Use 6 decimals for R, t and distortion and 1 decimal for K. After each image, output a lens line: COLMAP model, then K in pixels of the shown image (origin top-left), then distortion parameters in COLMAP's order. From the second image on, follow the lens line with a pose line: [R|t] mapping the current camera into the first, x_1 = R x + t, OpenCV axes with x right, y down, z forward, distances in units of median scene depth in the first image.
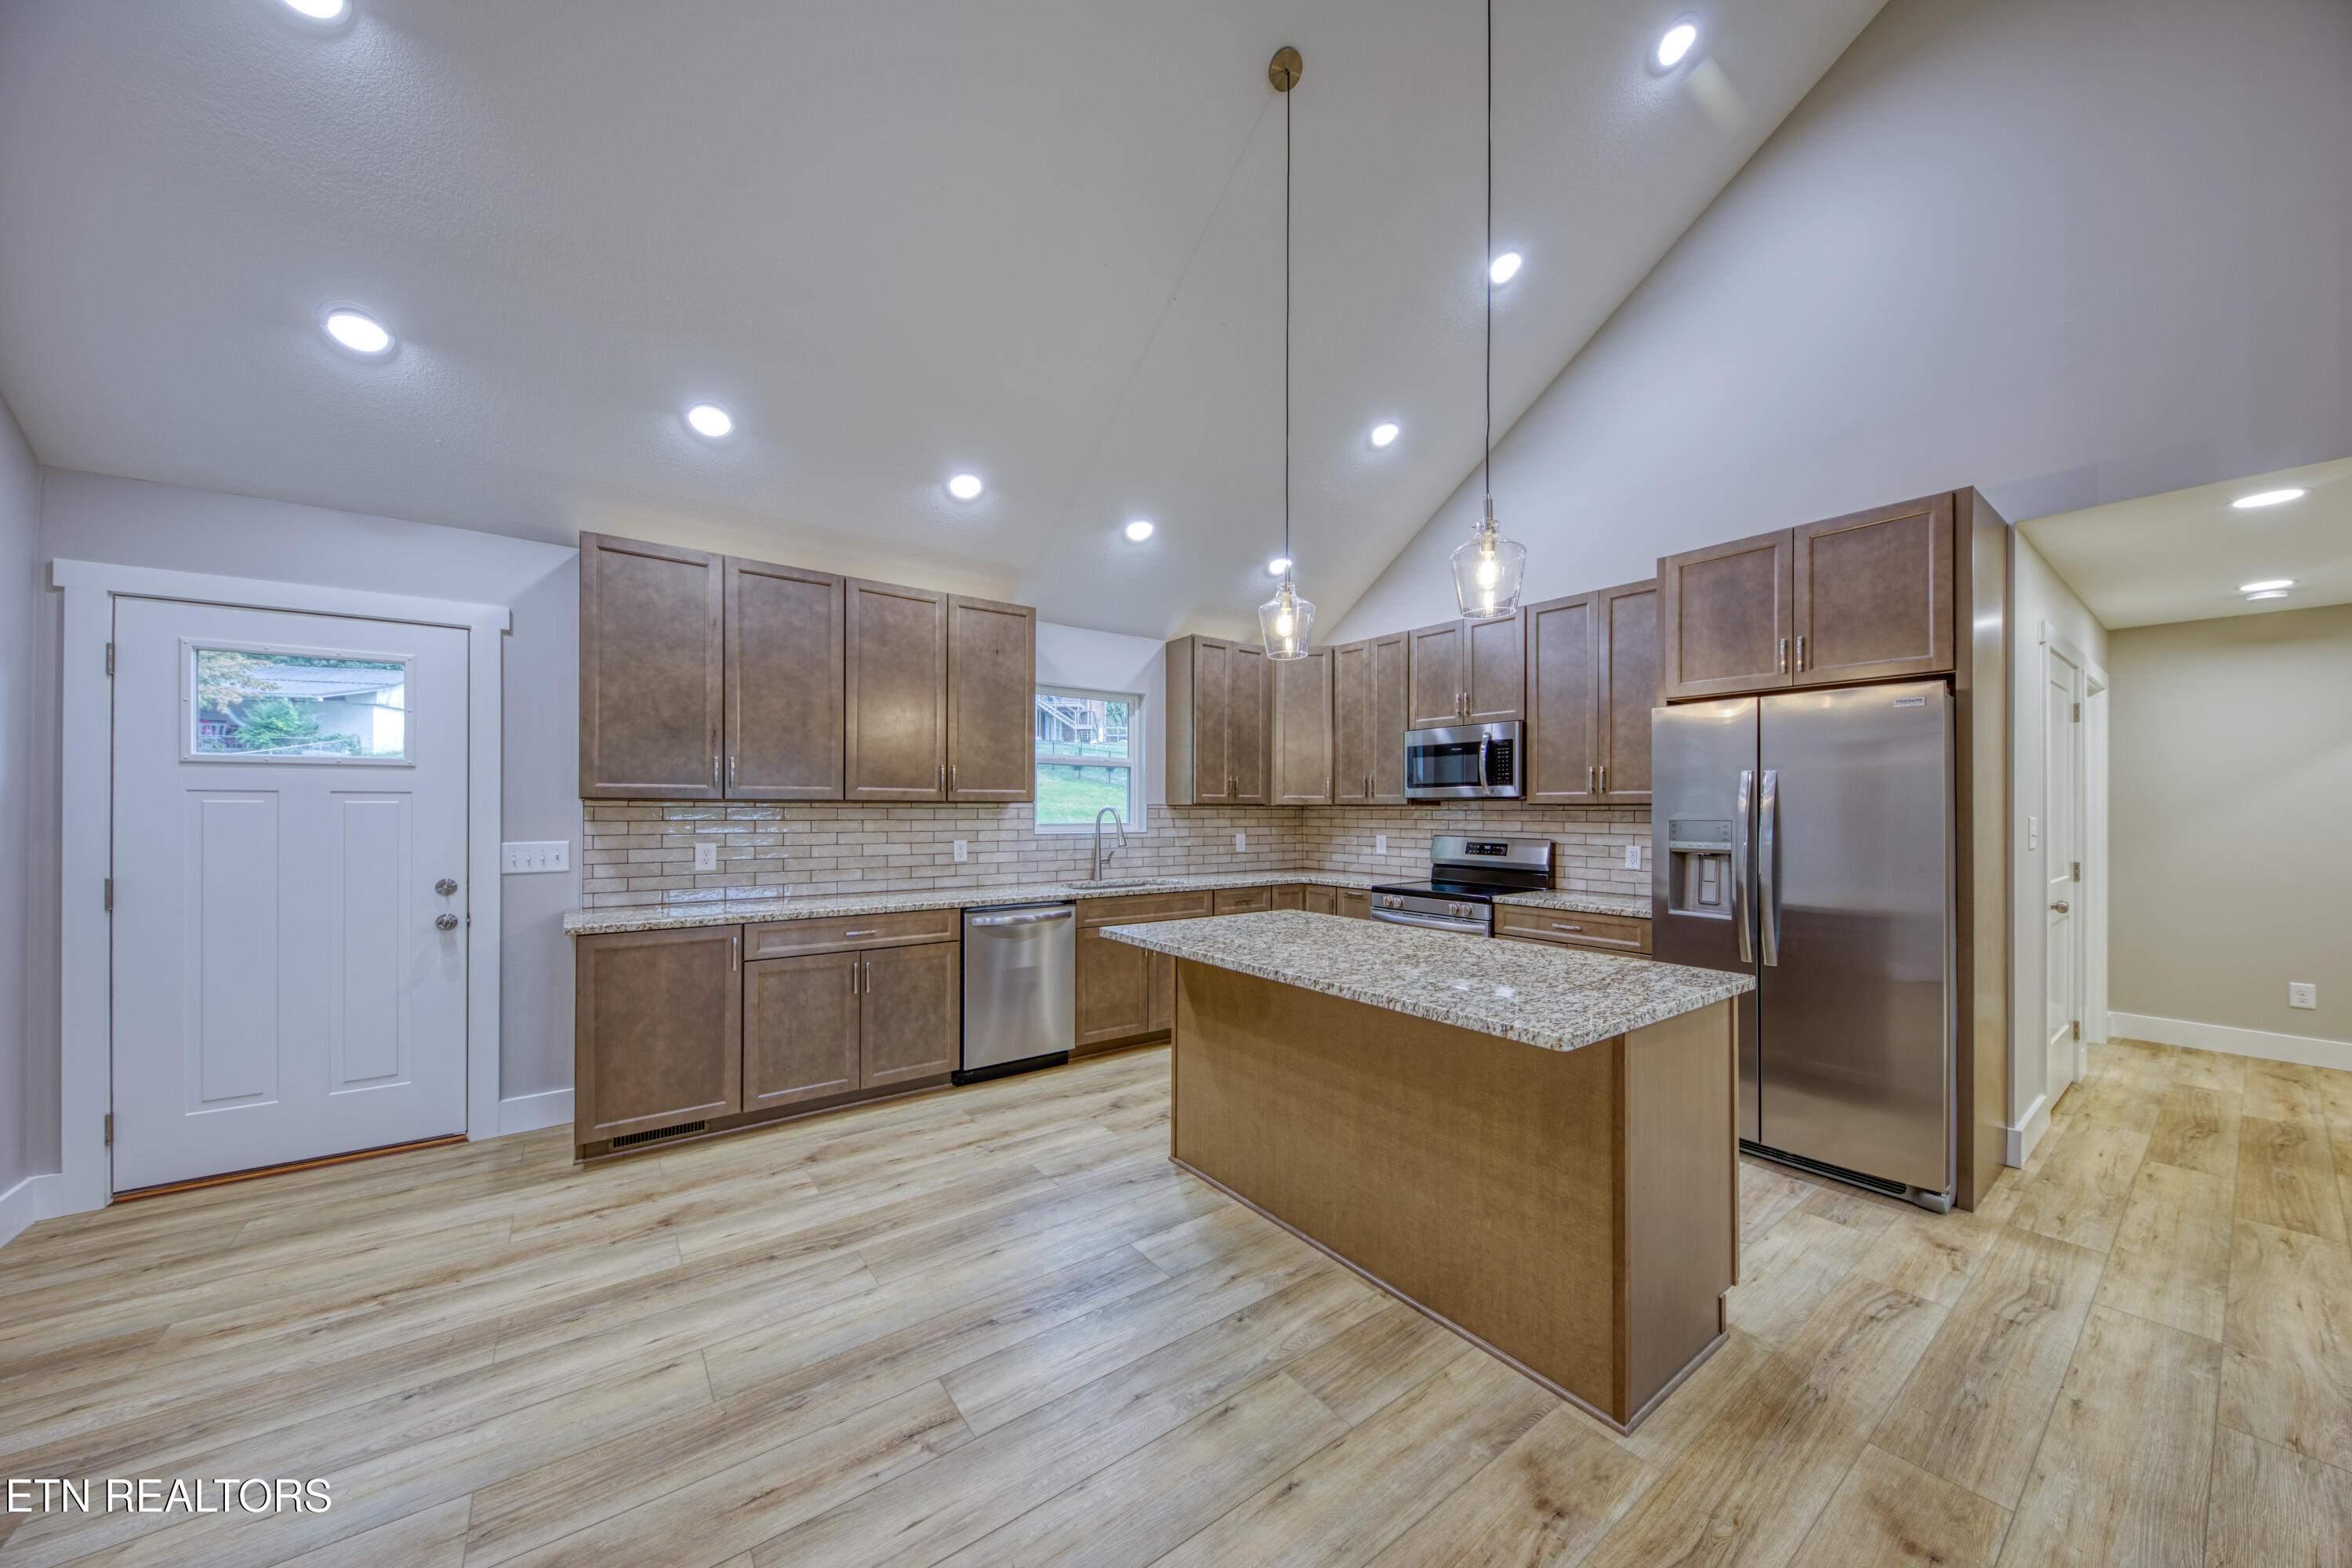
lens RADIAL K [[810.8, 0, 1186.8], [0, 810.8, 804.5], [0, 0, 1]] dist [0.009866, -0.004792]
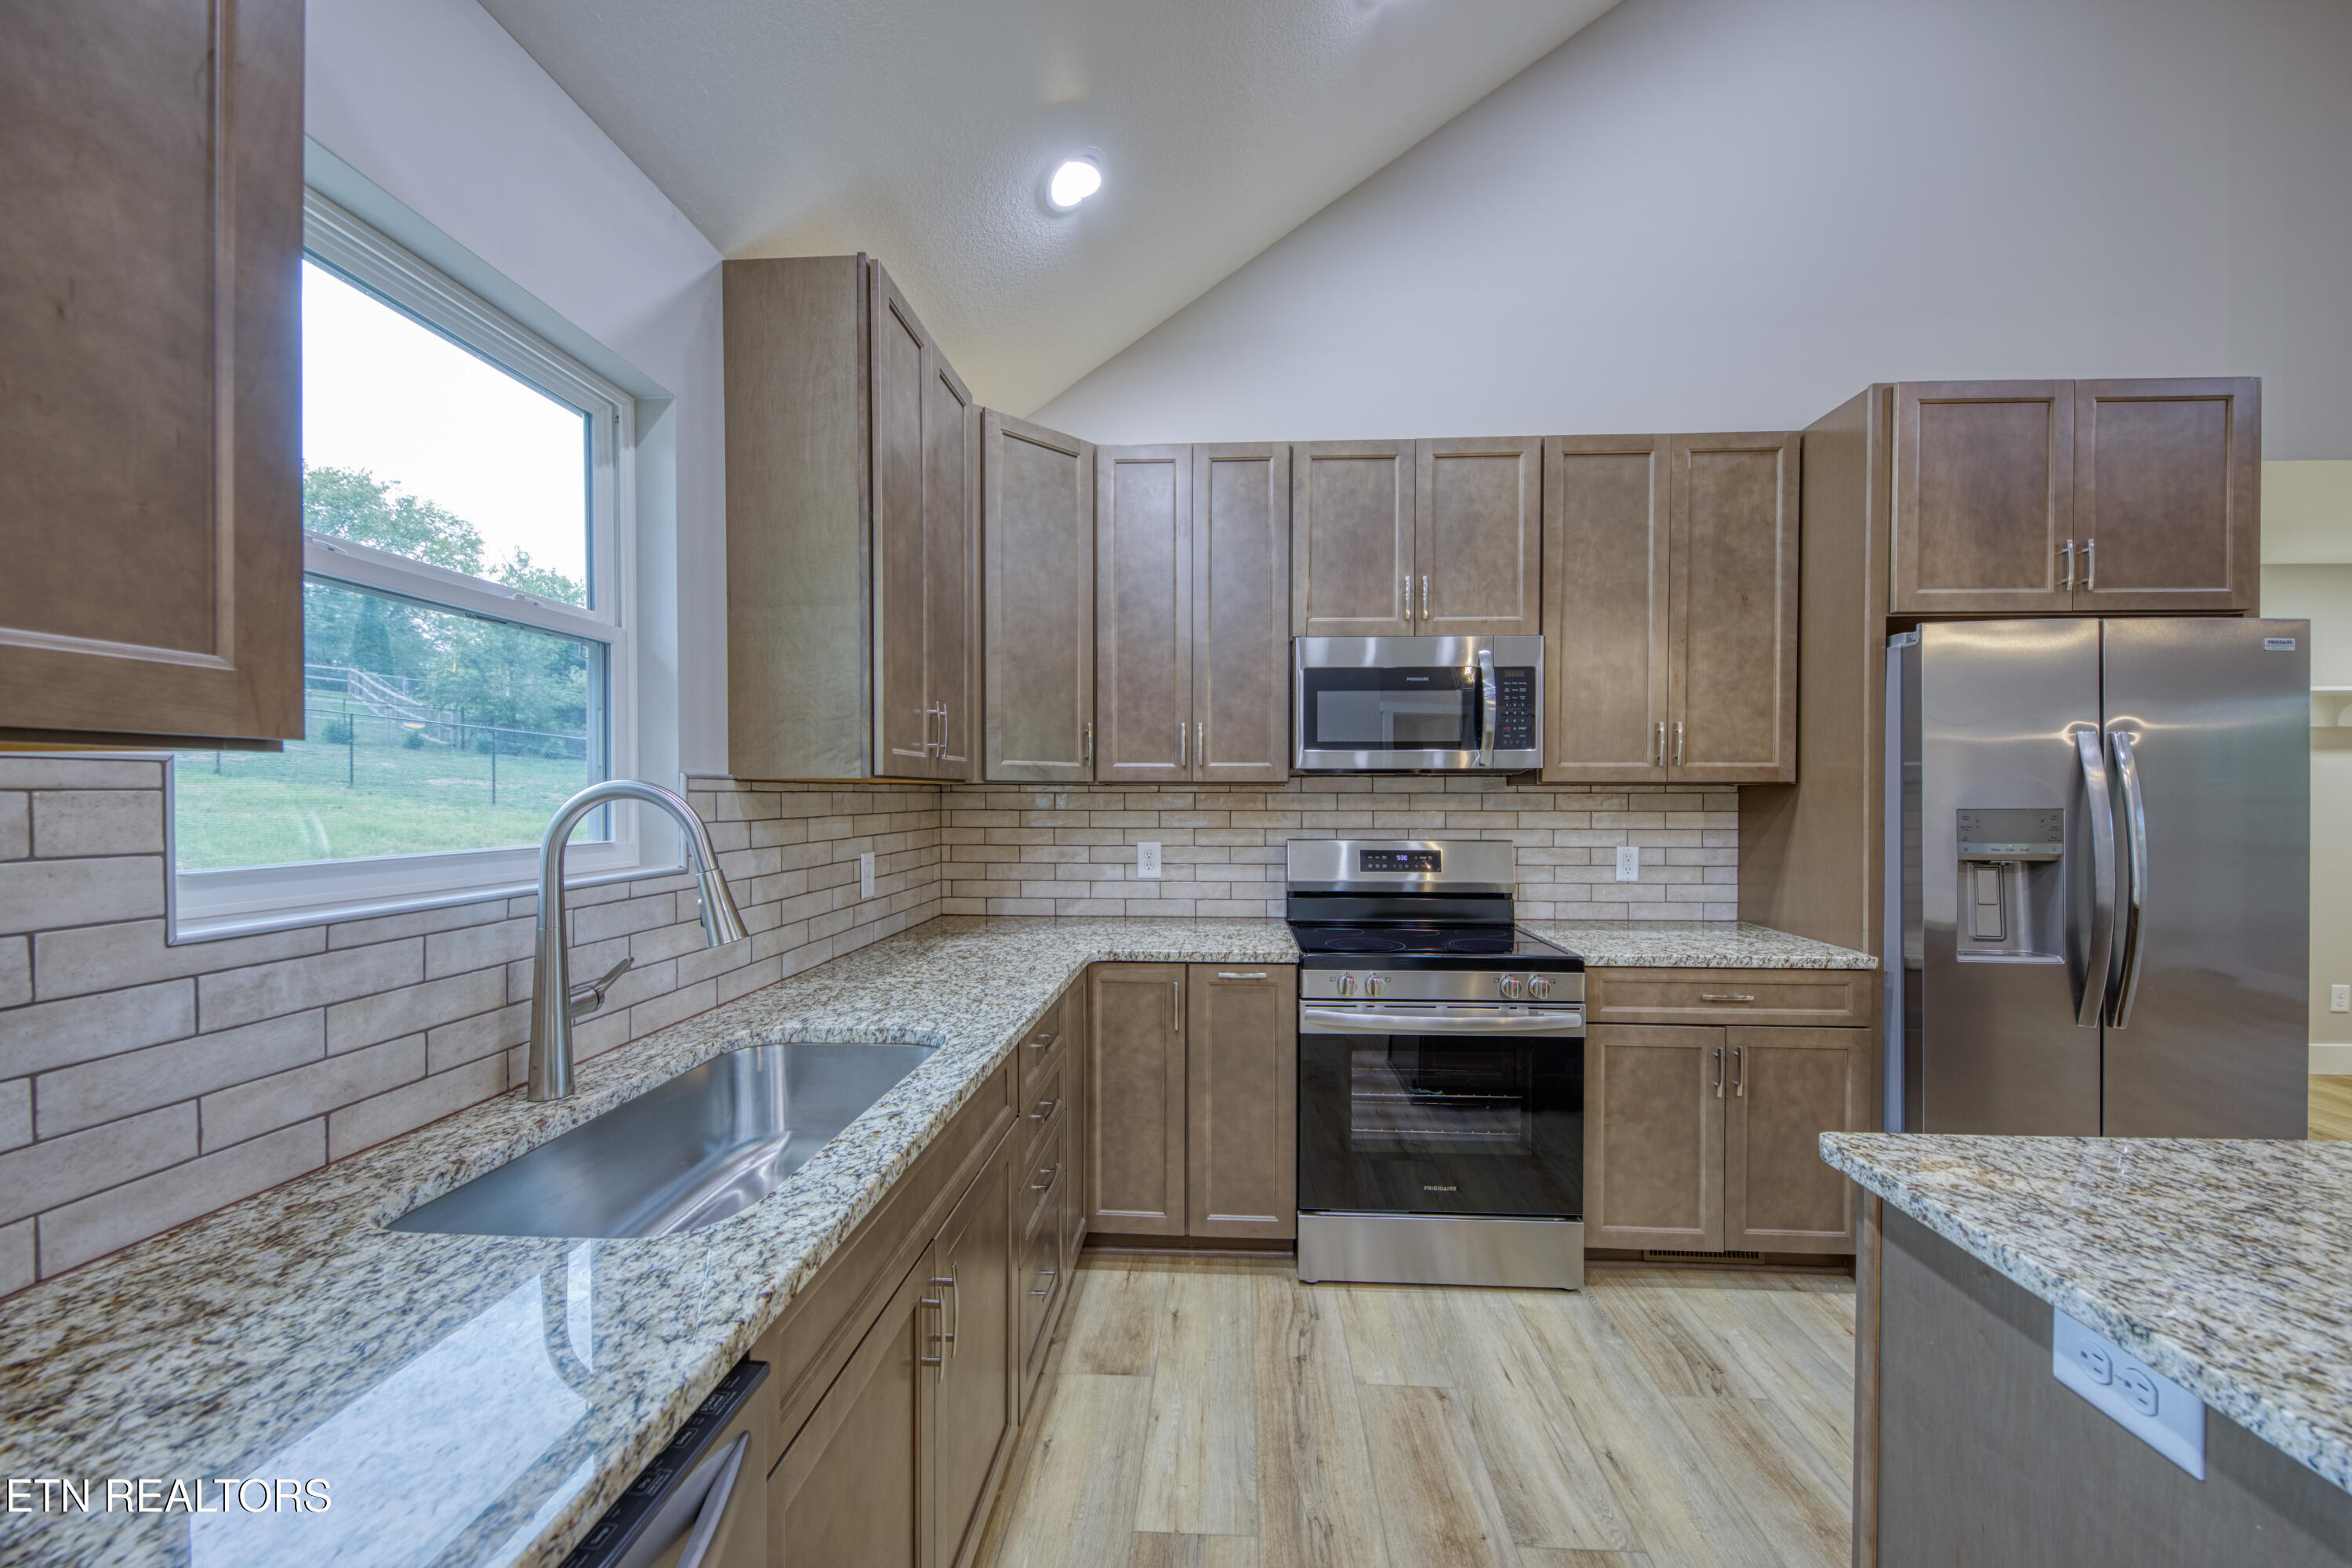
lens RADIAL K [[857.6, 0, 1190.8], [0, 857.6, 804.9], [0, 0, 1]] dist [0.000505, -0.000089]
pose [[0.638776, -0.013213, 0.769279, -0.247161], [-0.003610, 0.999790, 0.020169, 0.004717], [-0.769384, -0.015661, 0.638594, 0.947267]]
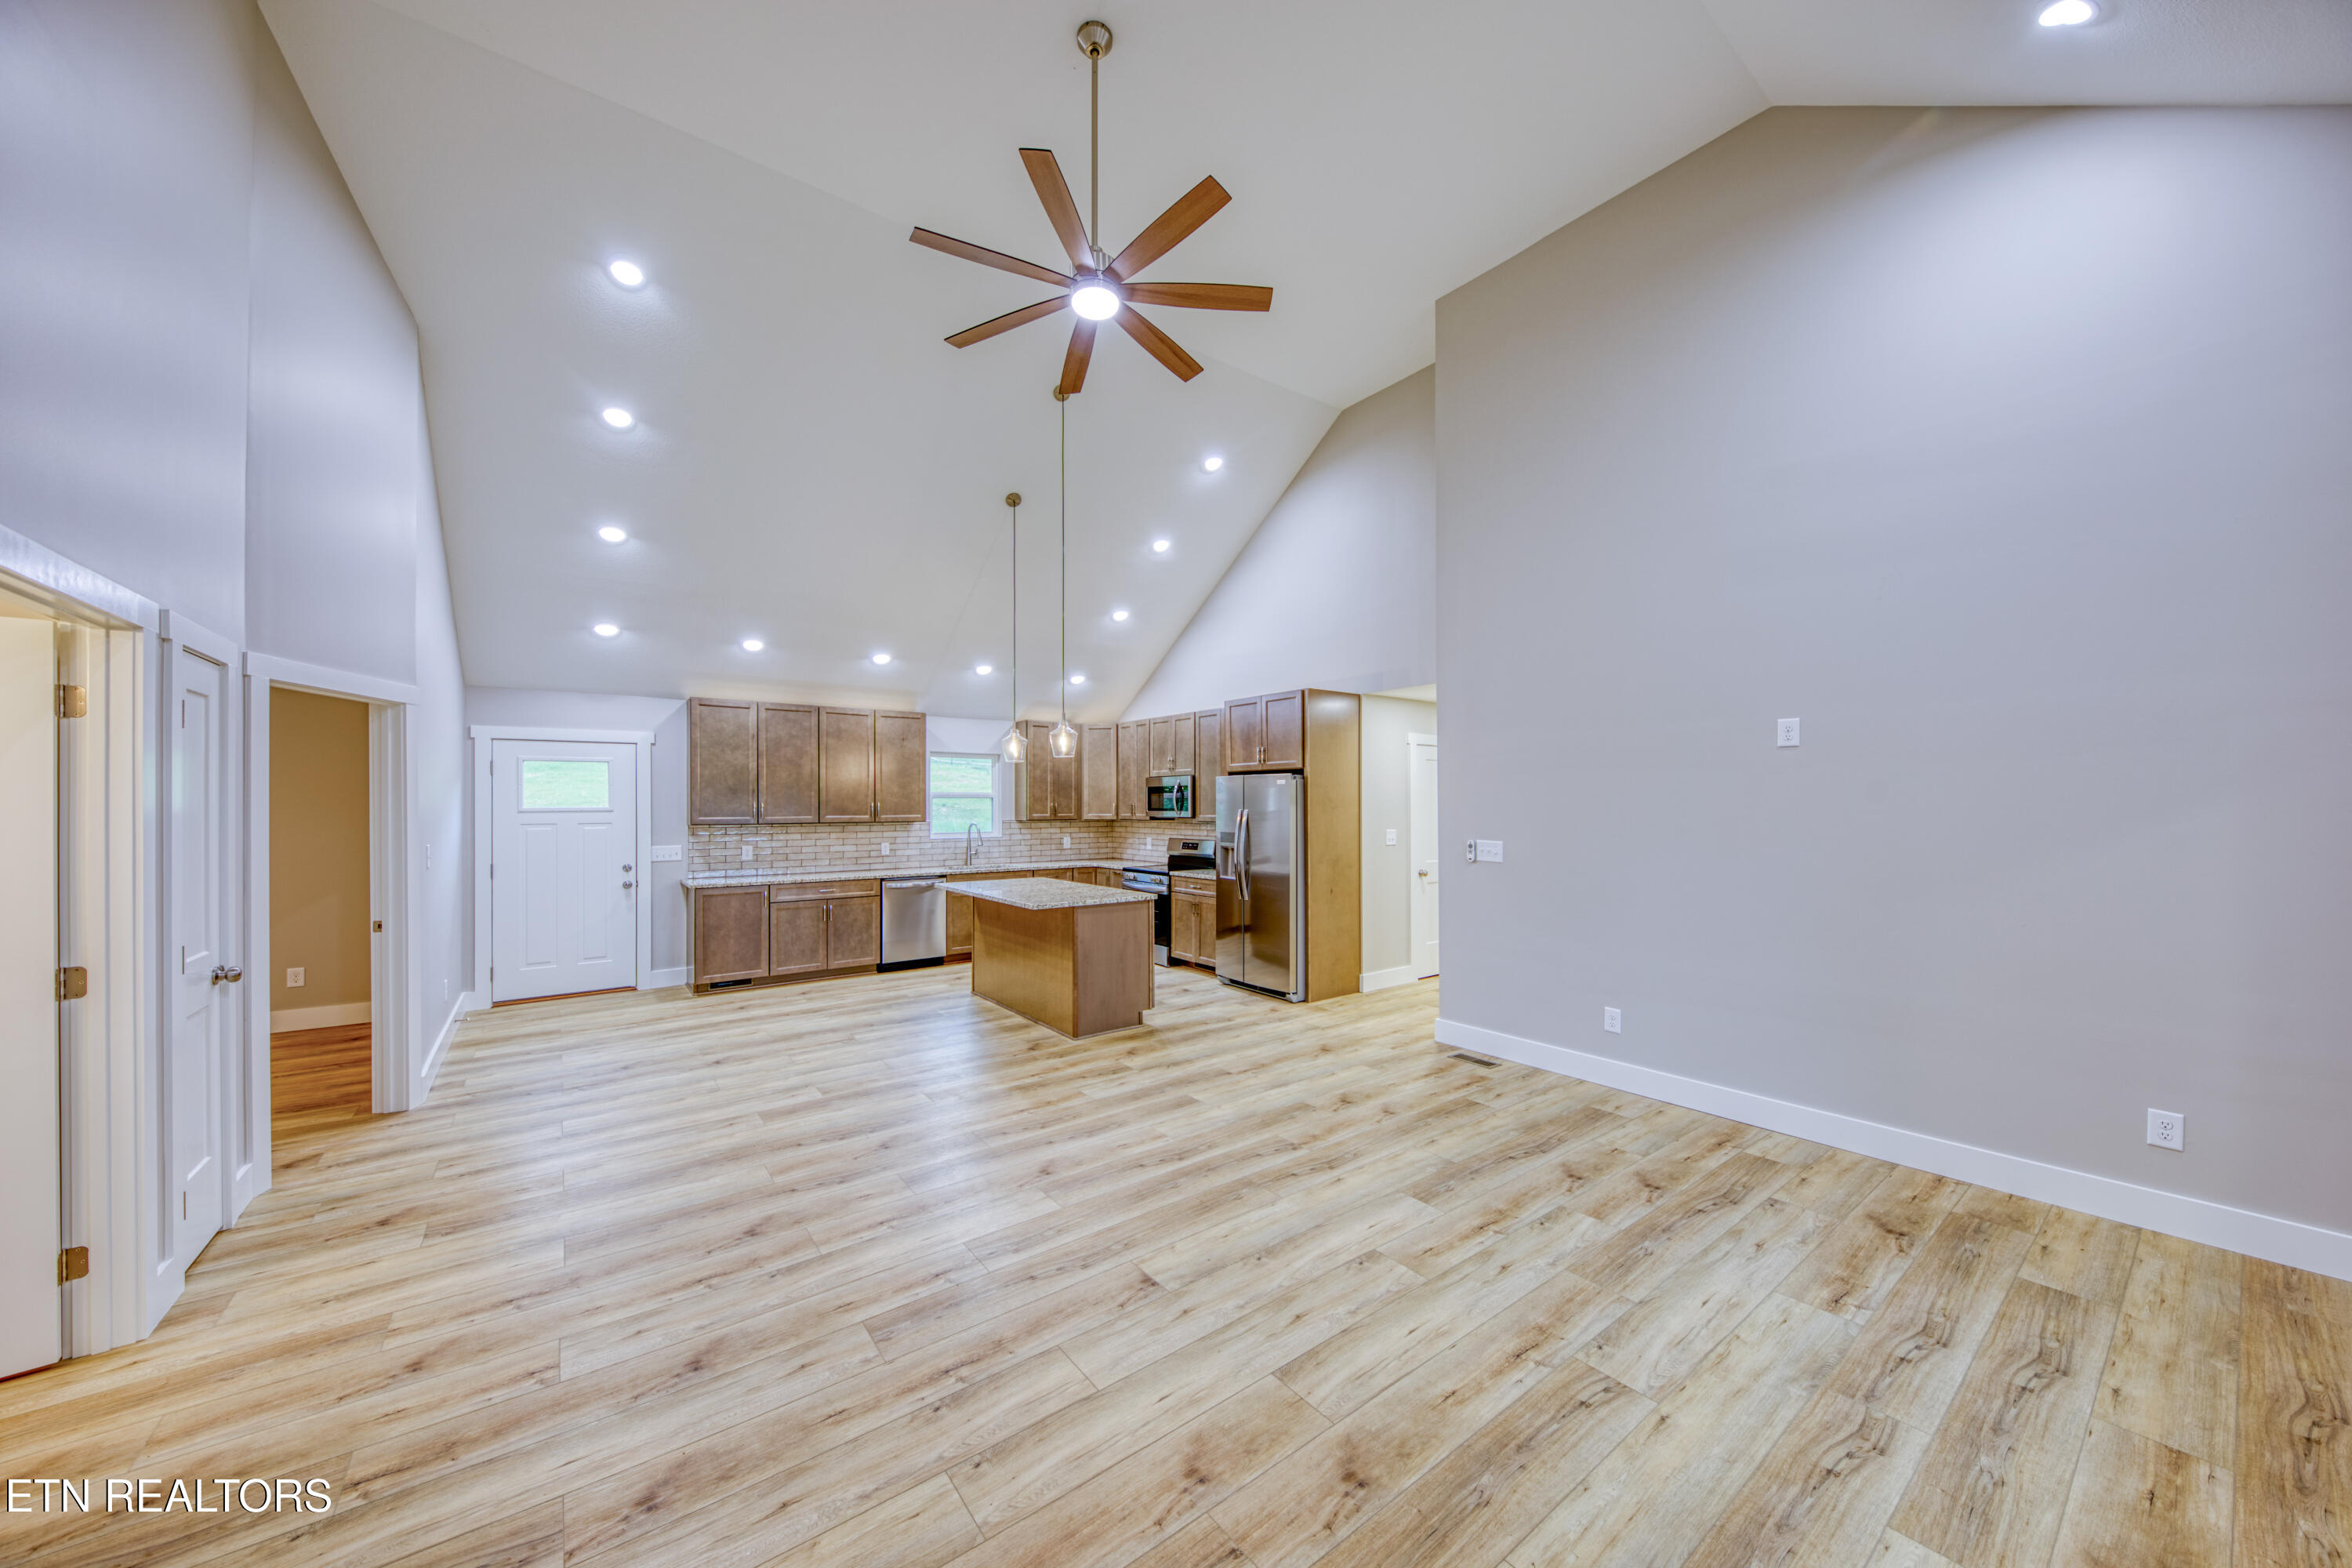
lens RADIAL K [[810.8, 0, 1181.7], [0, 810.8, 801.4], [0, 0, 1]] dist [0.009866, -0.004792]
pose [[0.999935, -0.004742, 0.010366, 0.437500], [0.004707, 0.999983, 0.003395, -0.061263], [-0.010382, -0.003346, 0.999941, -0.976981]]
